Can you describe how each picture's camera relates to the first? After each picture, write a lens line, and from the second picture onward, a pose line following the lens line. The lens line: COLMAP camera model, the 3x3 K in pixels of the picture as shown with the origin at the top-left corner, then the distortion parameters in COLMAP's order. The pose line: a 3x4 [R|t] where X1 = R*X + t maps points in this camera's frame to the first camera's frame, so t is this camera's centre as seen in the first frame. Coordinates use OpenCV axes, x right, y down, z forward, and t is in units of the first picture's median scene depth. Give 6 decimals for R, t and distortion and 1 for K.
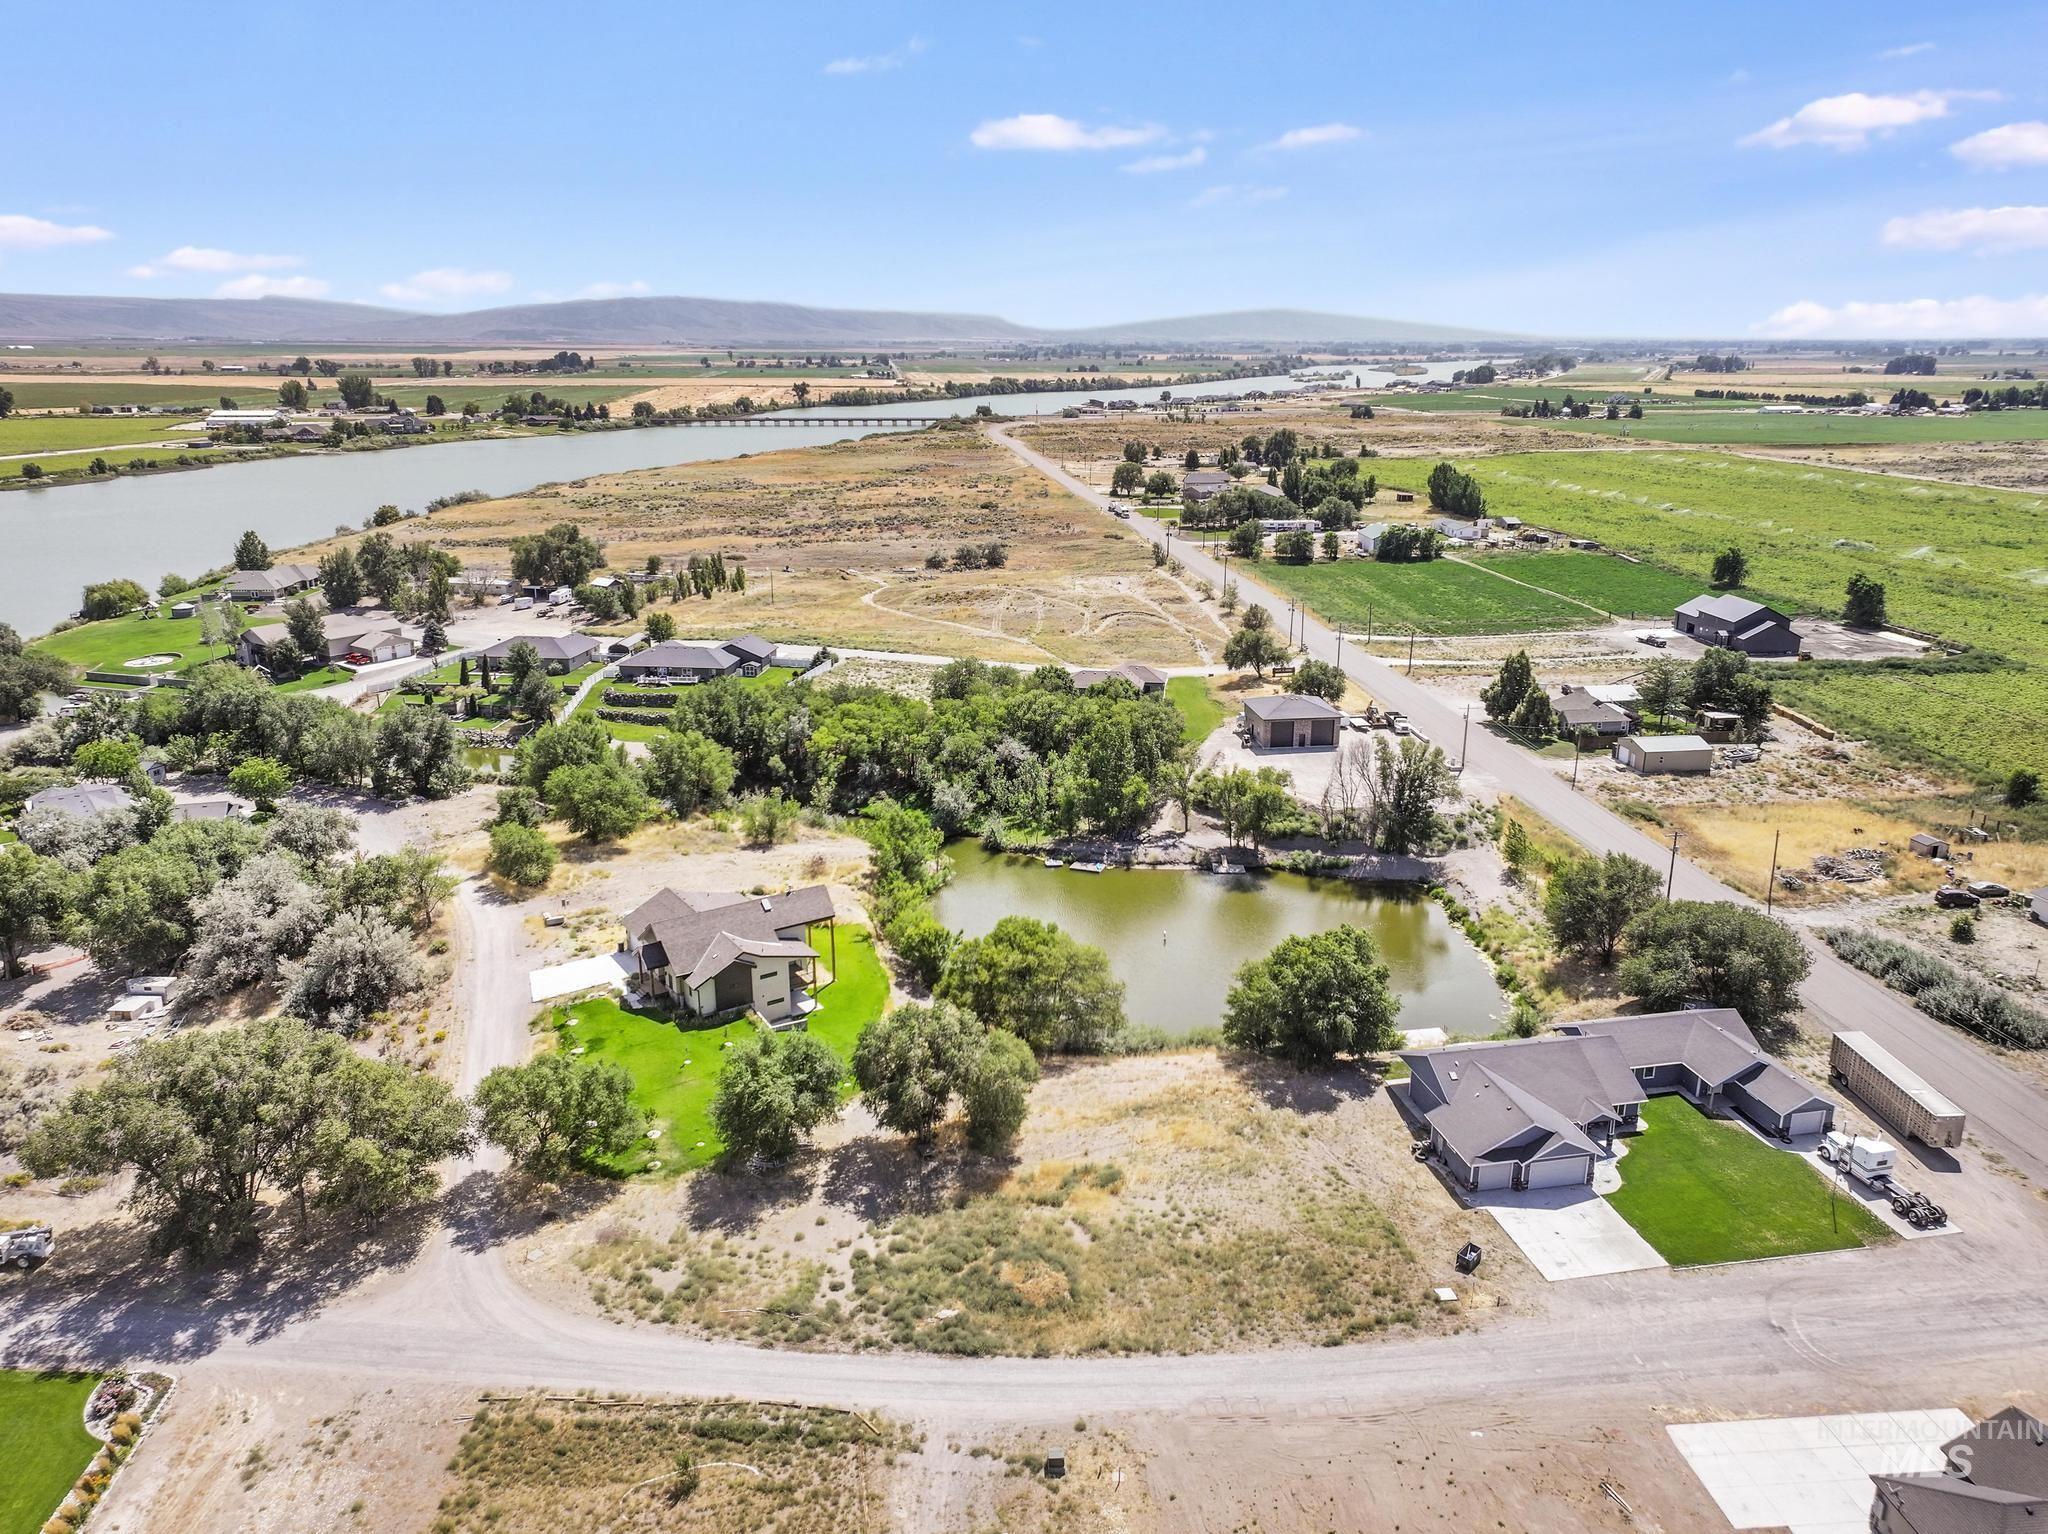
lens RADIAL K [[1433.8, 0, 1037.7], [0, 1433.8, 770.3], [0, 0, 1]] dist [-0.004644, 0.005721]
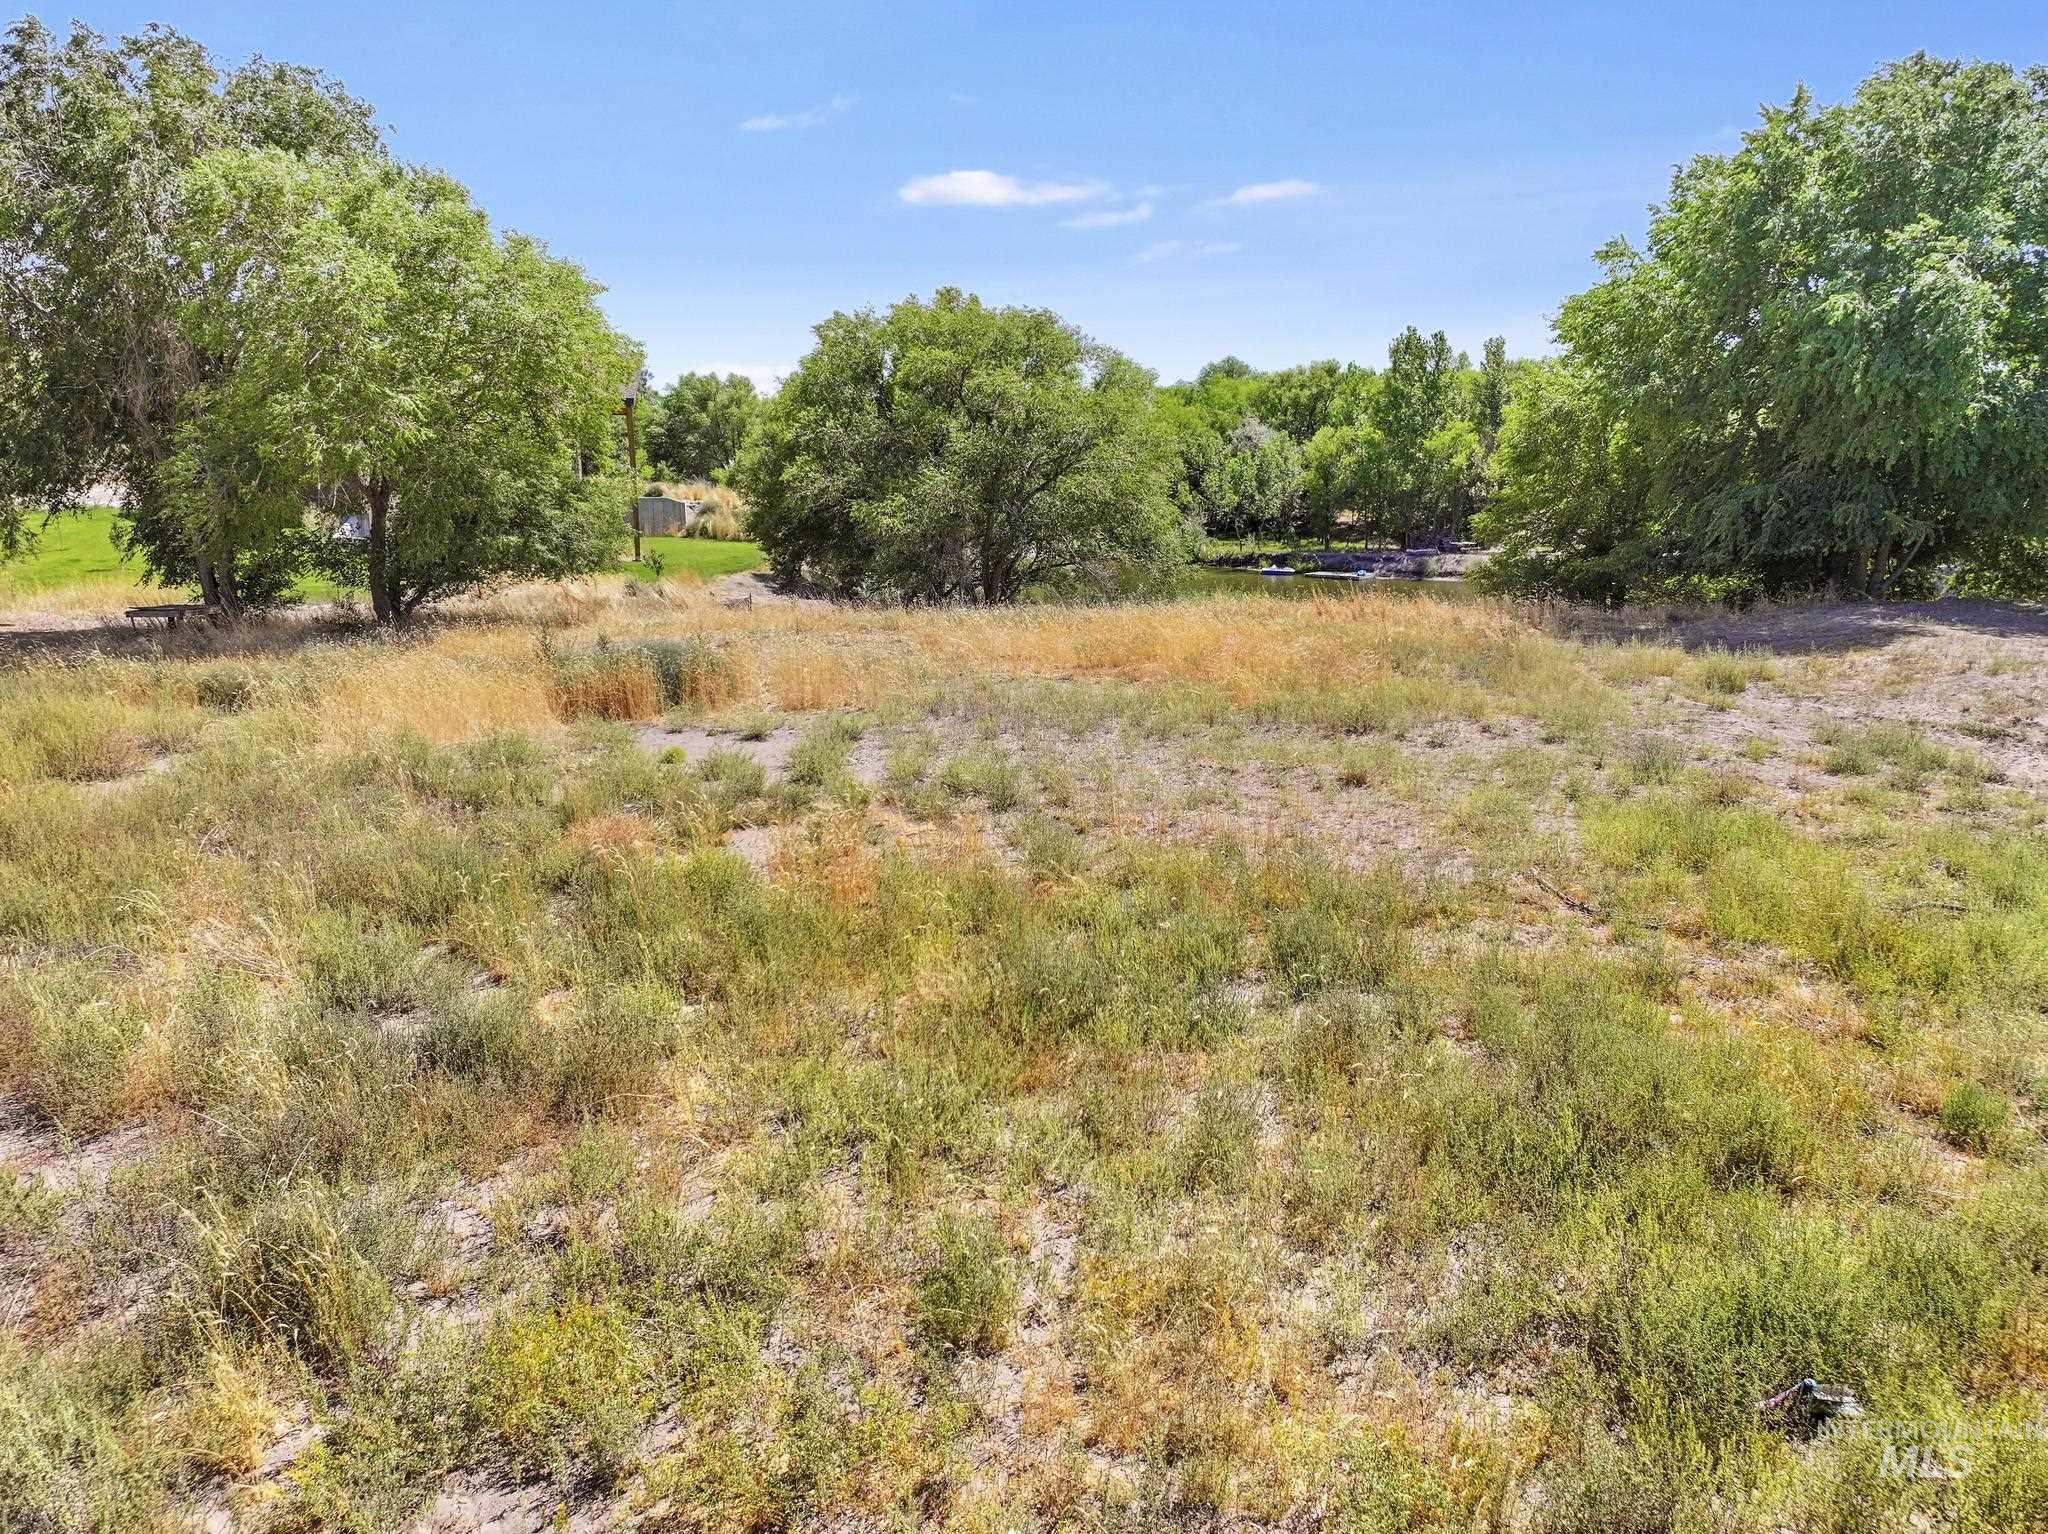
lens RADIAL K [[1433.8, 0, 1037.7], [0, 1433.8, 770.3], [0, 0, 1]] dist [-0.004644, 0.005721]
pose [[0.948439, 0.068577, -0.309451, 0.171583], [-0.088192, 0.994856, -0.049832, 0.307251], [0.304442, 0.074553, 0.949609, 0.834141]]
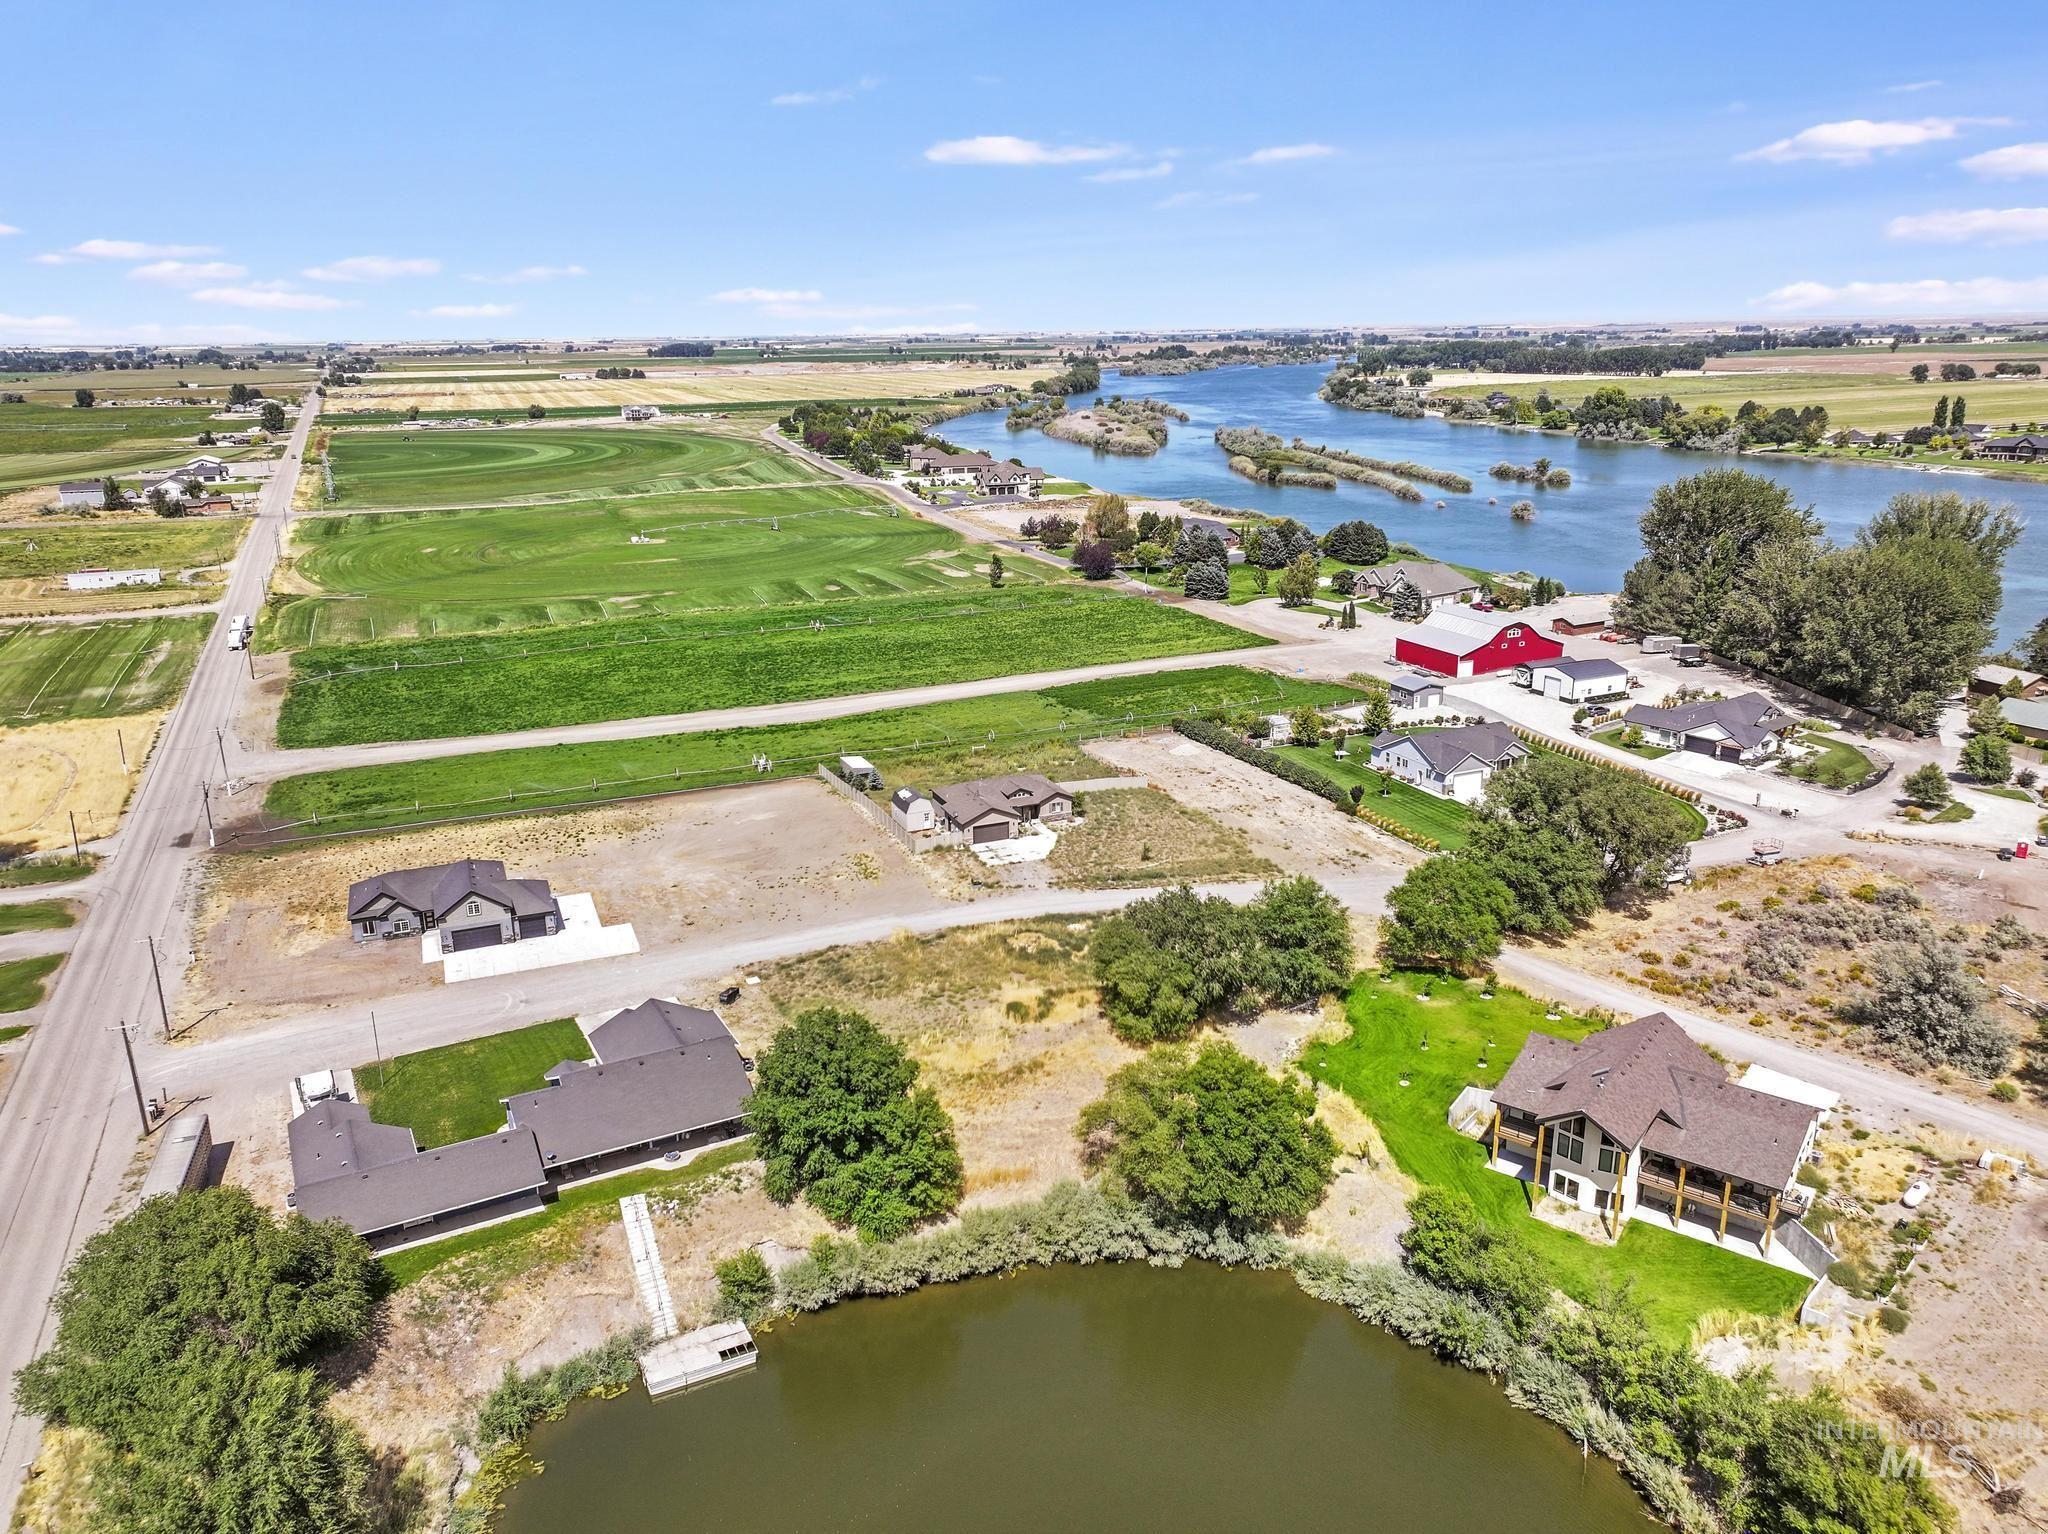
lens RADIAL K [[1469.0, 0, 1019.9], [0, 1469.0, 768.1], [0, 0, 1]] dist [0.007851, 0.009105]
pose [[-0.955799, 0.097236, -0.277478, 0.371188], [-0.070611, 0.840201, 0.537658, -0.544791], [0.285417, 0.533486, -0.796197, 1.890705]]
